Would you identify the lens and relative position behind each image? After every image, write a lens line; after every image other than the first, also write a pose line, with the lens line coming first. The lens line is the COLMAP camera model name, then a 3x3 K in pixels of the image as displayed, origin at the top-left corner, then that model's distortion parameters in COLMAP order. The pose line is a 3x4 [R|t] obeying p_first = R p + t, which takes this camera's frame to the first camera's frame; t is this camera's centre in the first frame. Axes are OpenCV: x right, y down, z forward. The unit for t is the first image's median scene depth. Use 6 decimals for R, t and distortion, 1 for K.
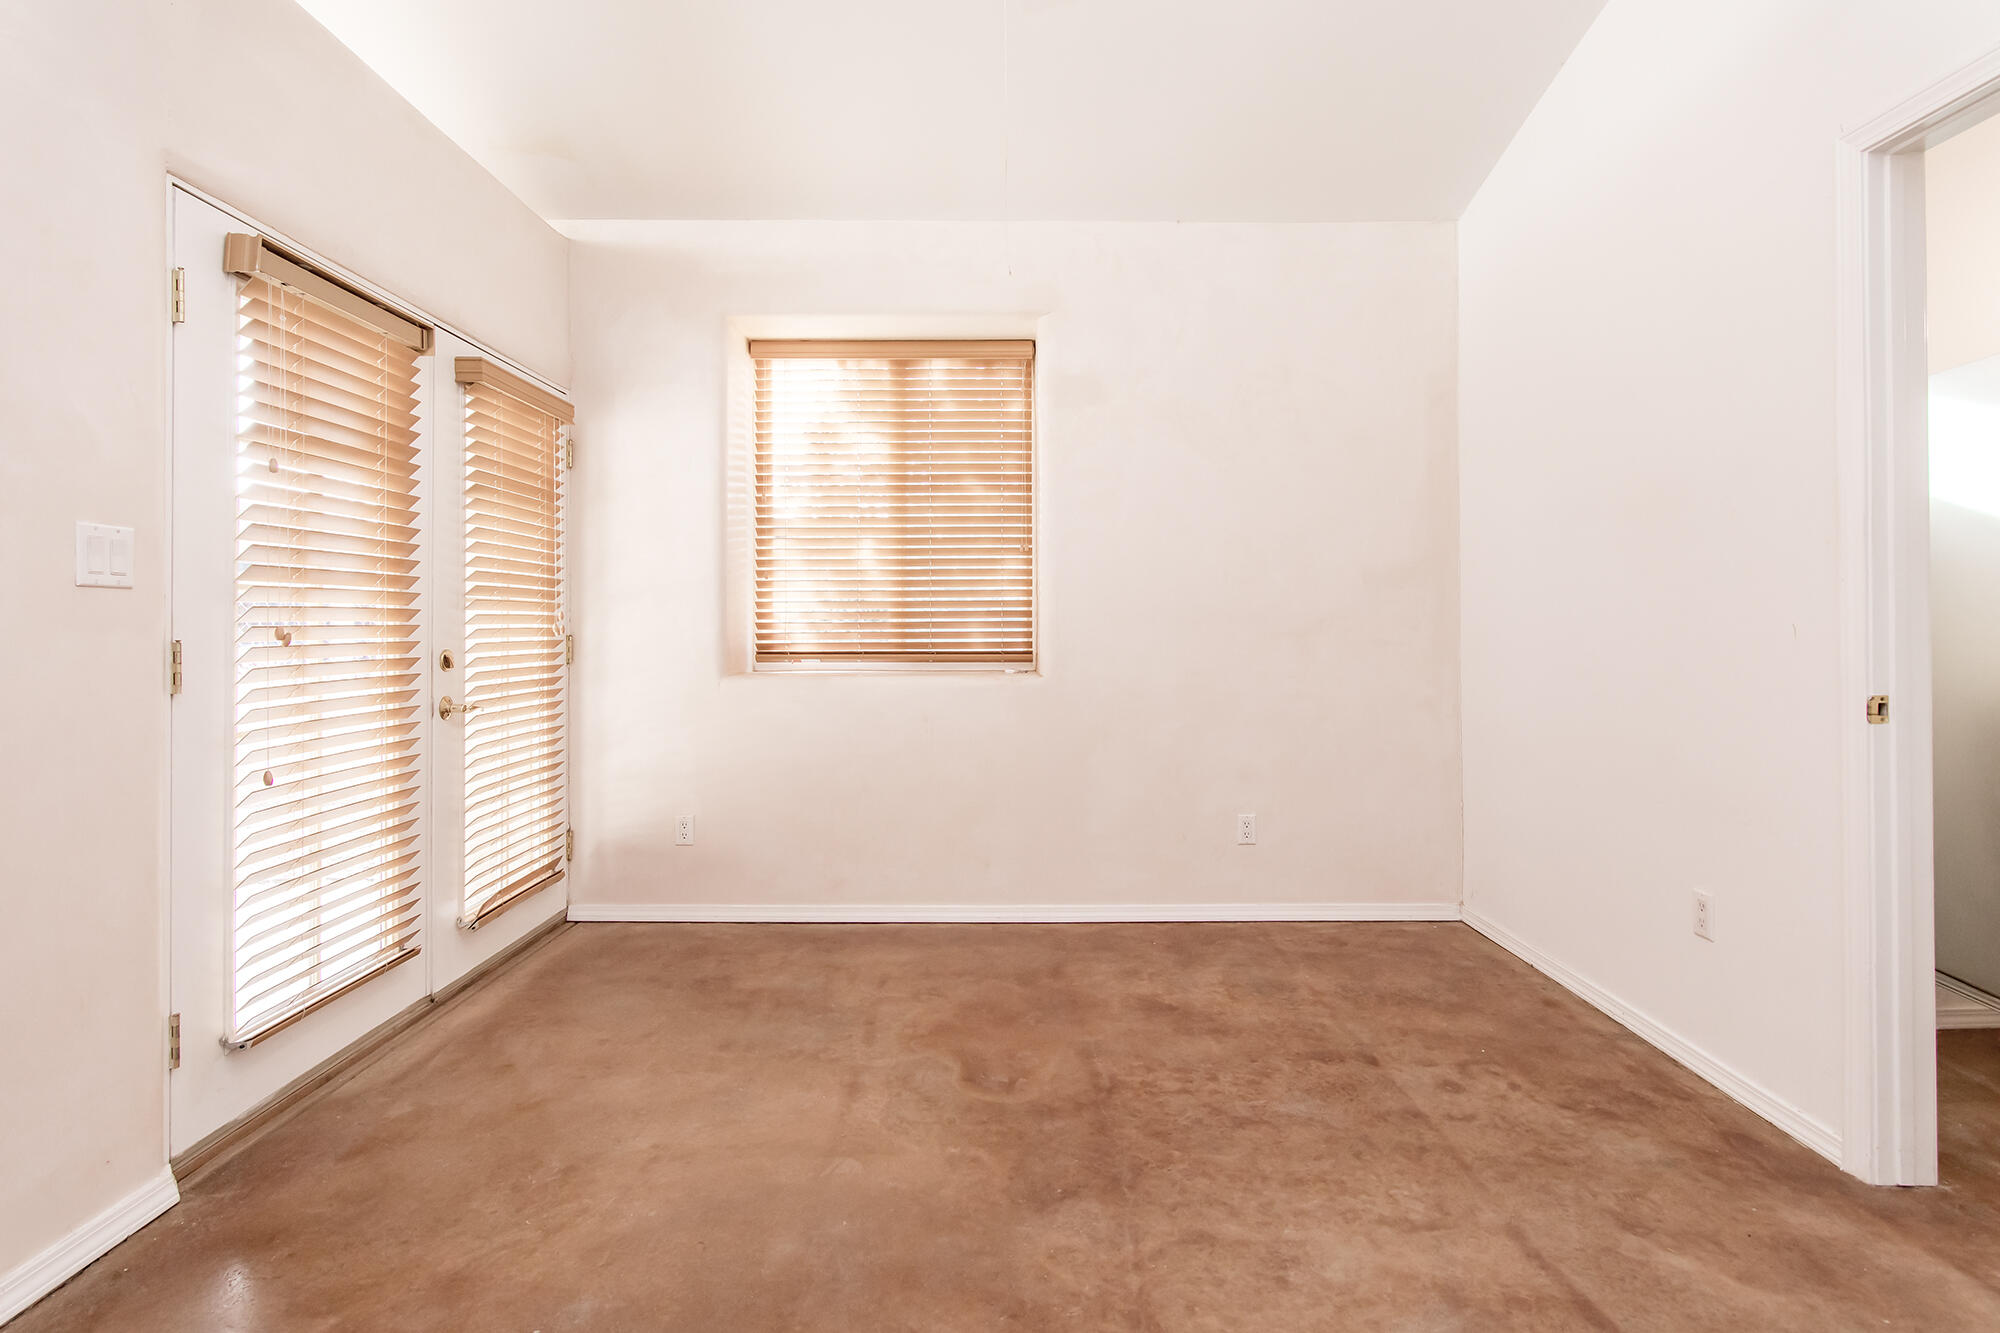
lens RADIAL K [[1003.3, 0, 996.9], [0, 1003.3, 623.4], [0, 0, 1]] dist [-0.000371, -0.000925]
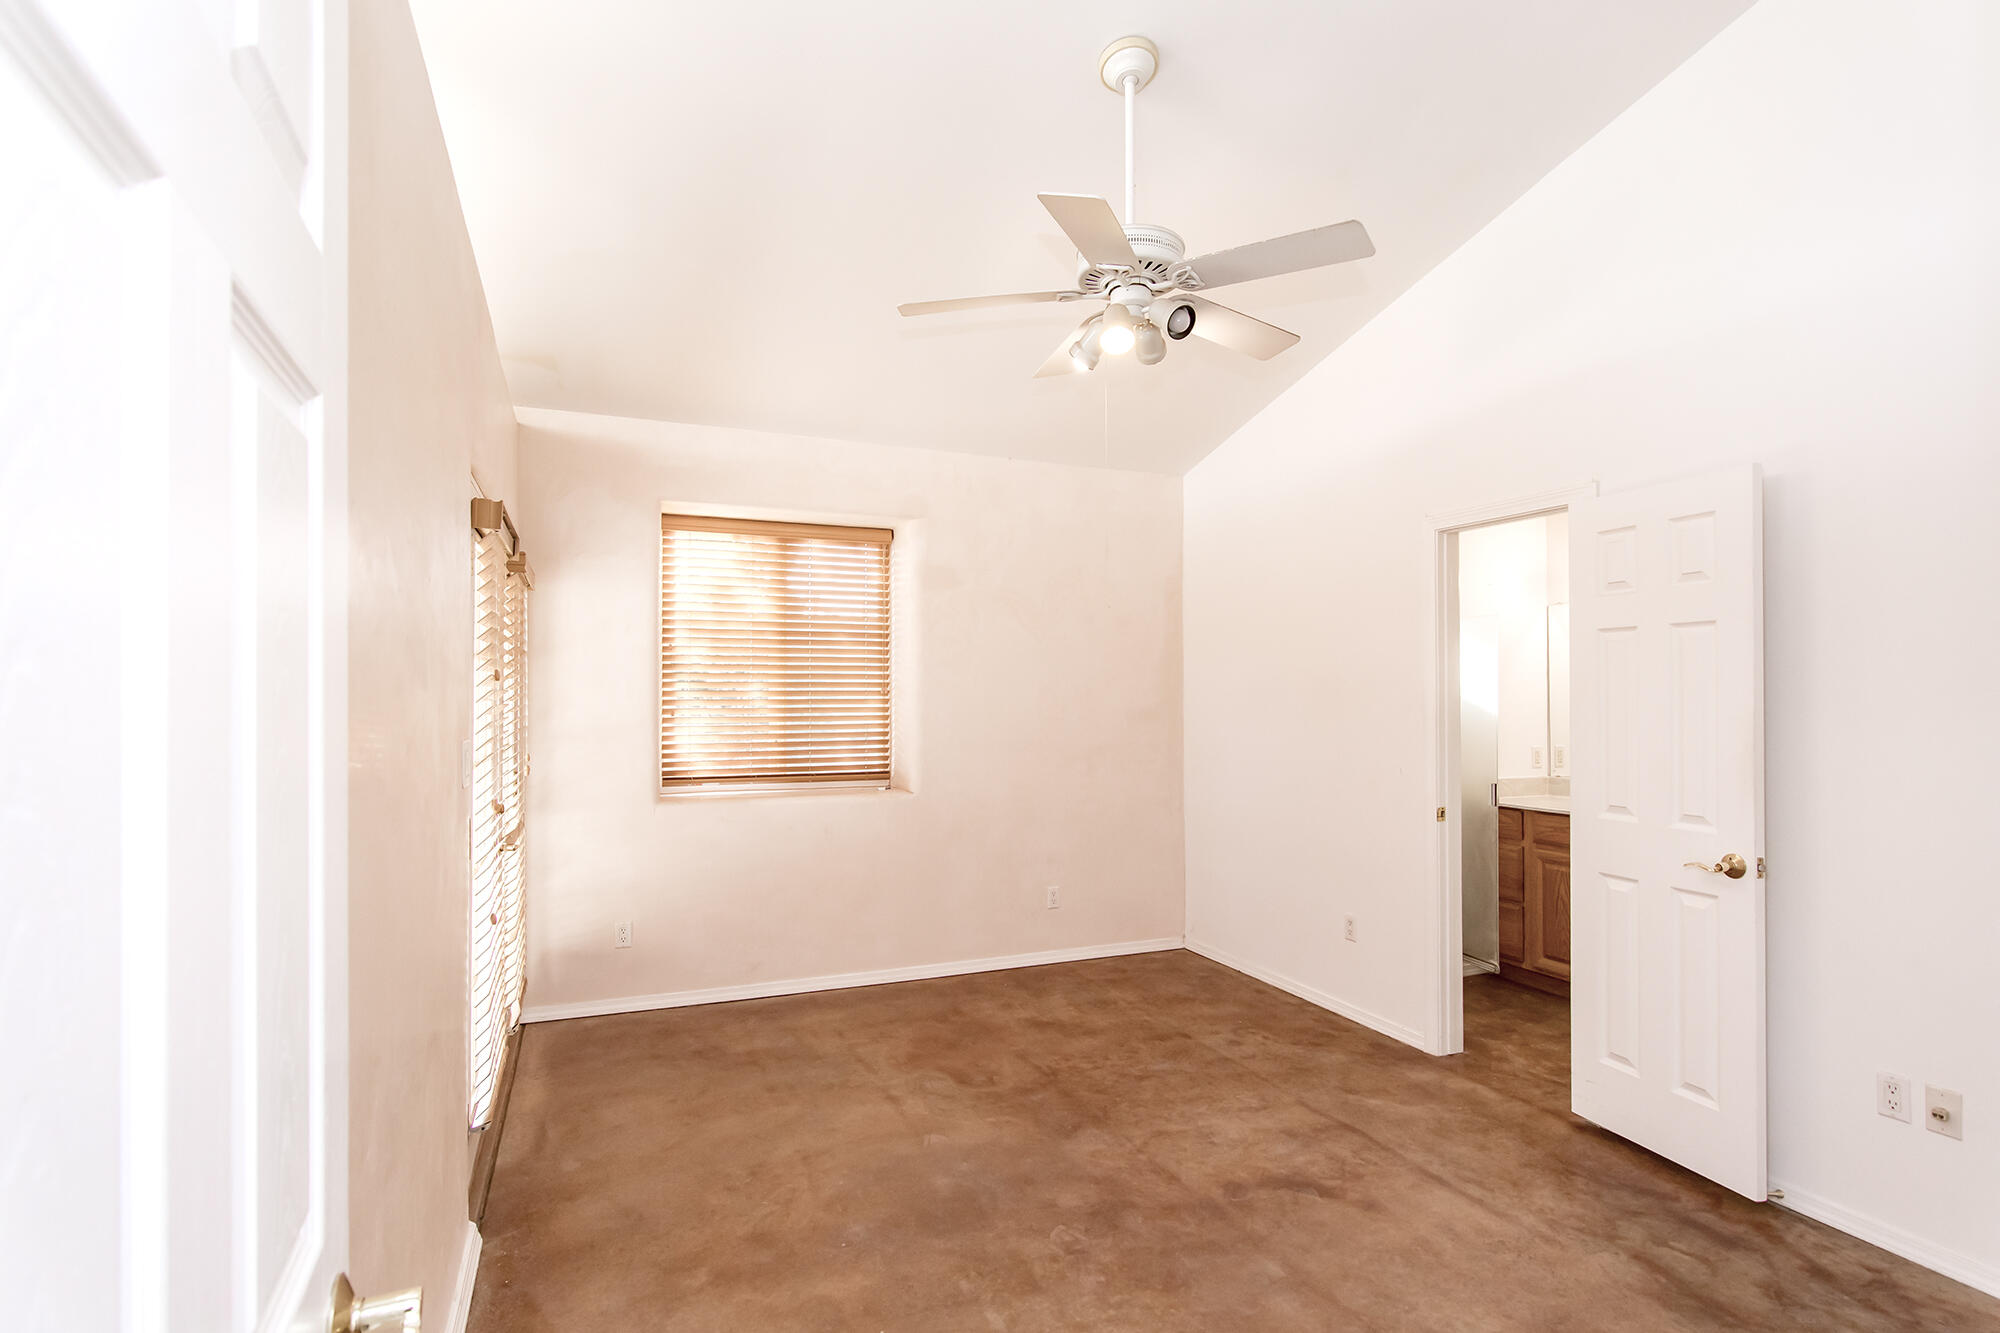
lens RADIAL K [[978.9, 0, 999.4], [0, 978.9, 693.5], [0, 0, 1]] dist [0.000522, 0.000108]
pose [[0.923413, 0.003345, 0.383794, -0.514947], [-0.002524, 0.999993, -0.002643, -0.112265], [-0.383801, 0.001472, 0.923415, -0.345718]]
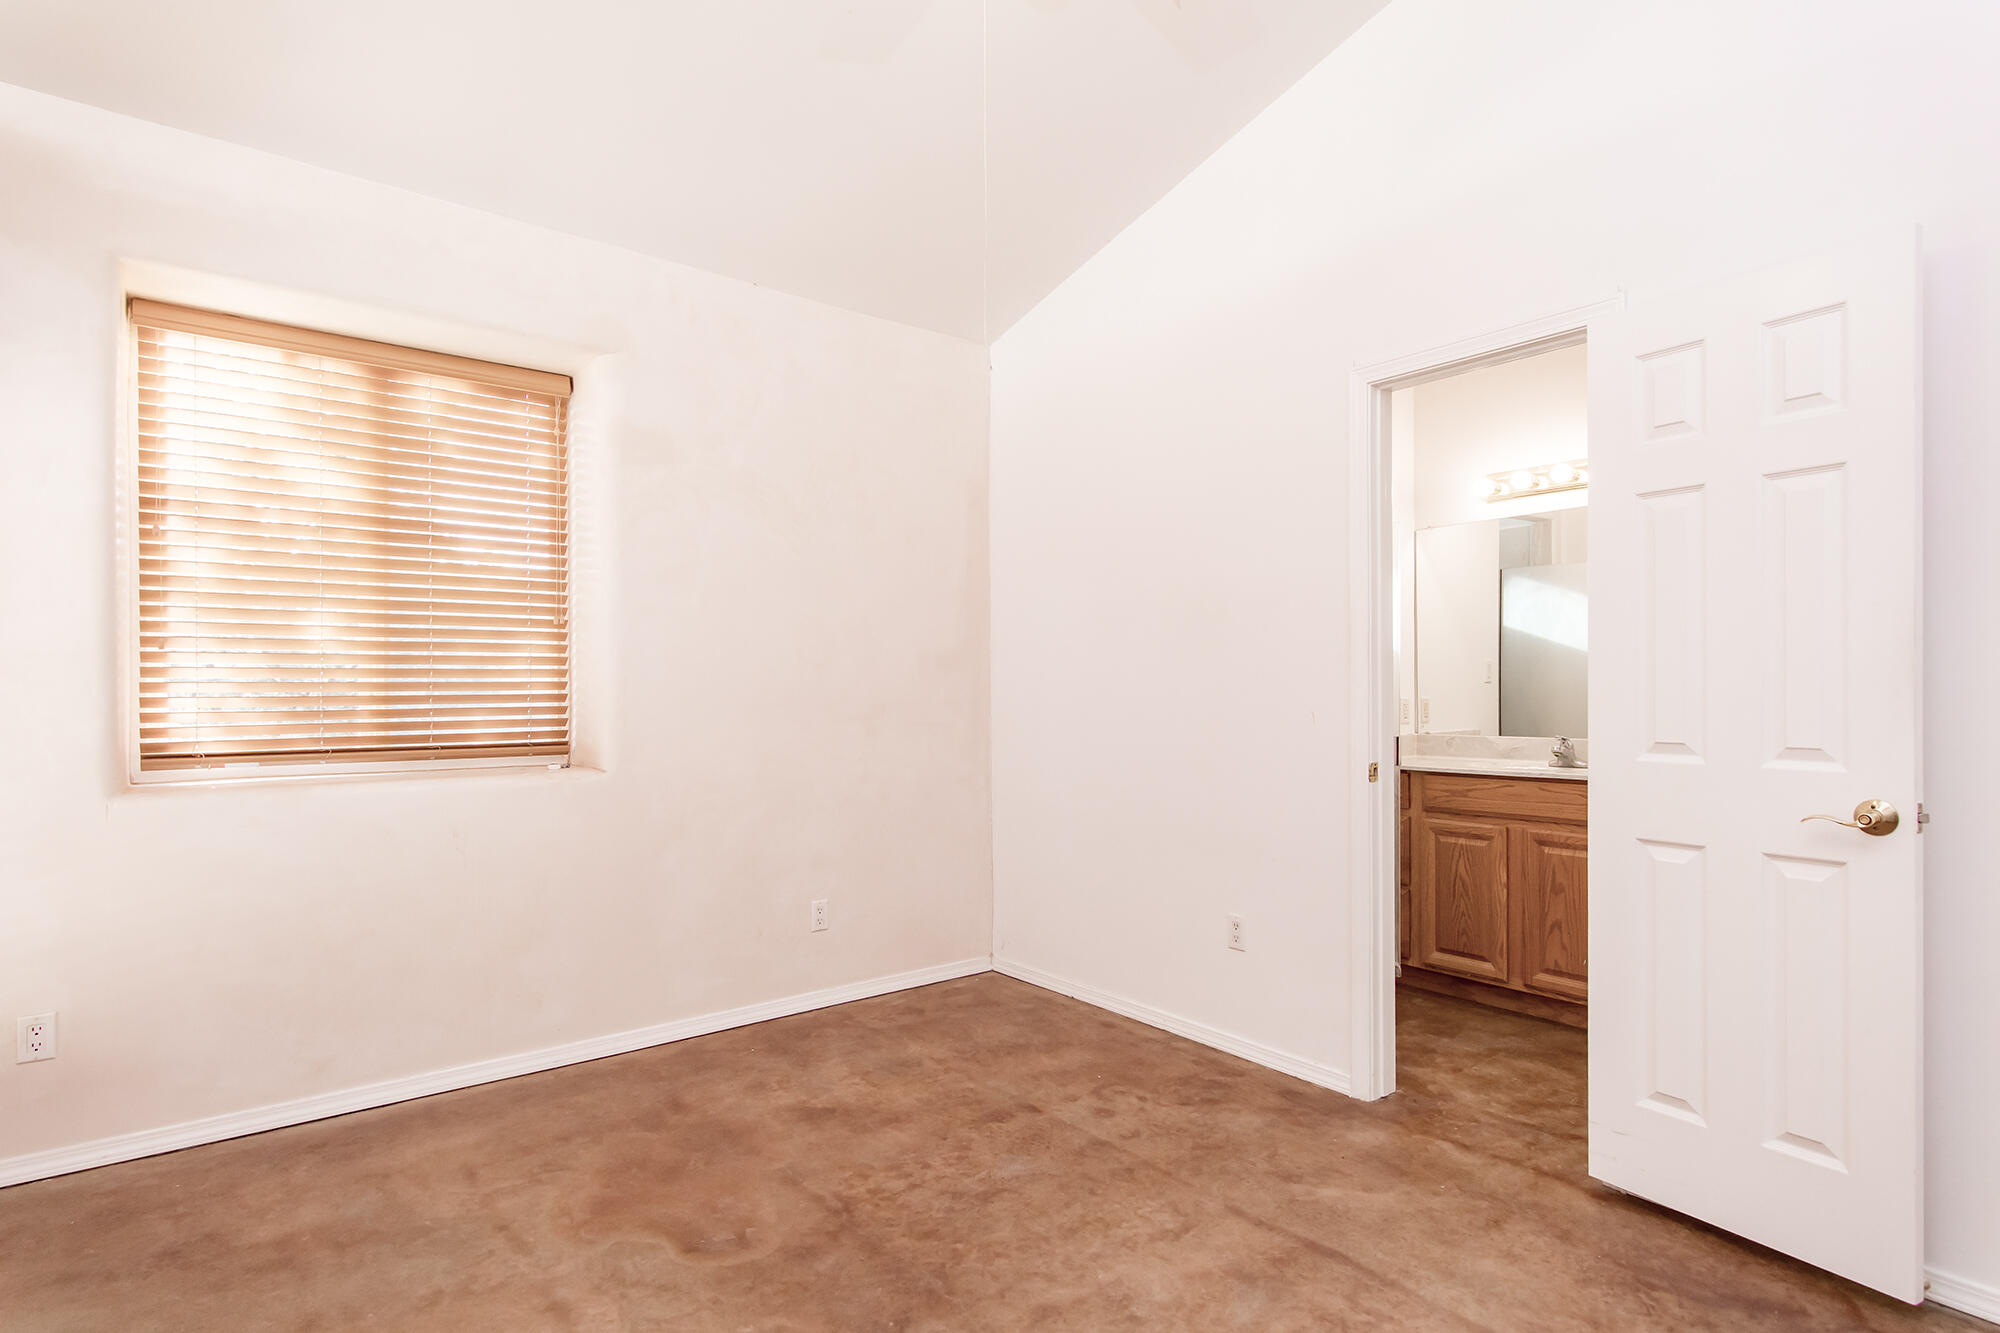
lens RADIAL K [[1024.3, 0, 1019.1], [0, 1024.3, 695.2], [0, 0, 1]] dist [0.001966, -0.000938]
pose [[0.777698, -0.003767, 0.628627, -0.347390], [0.000574, 0.999986, 0.005281, -0.026152], [-0.628638, -0.003746, 0.777689, 0.133304]]
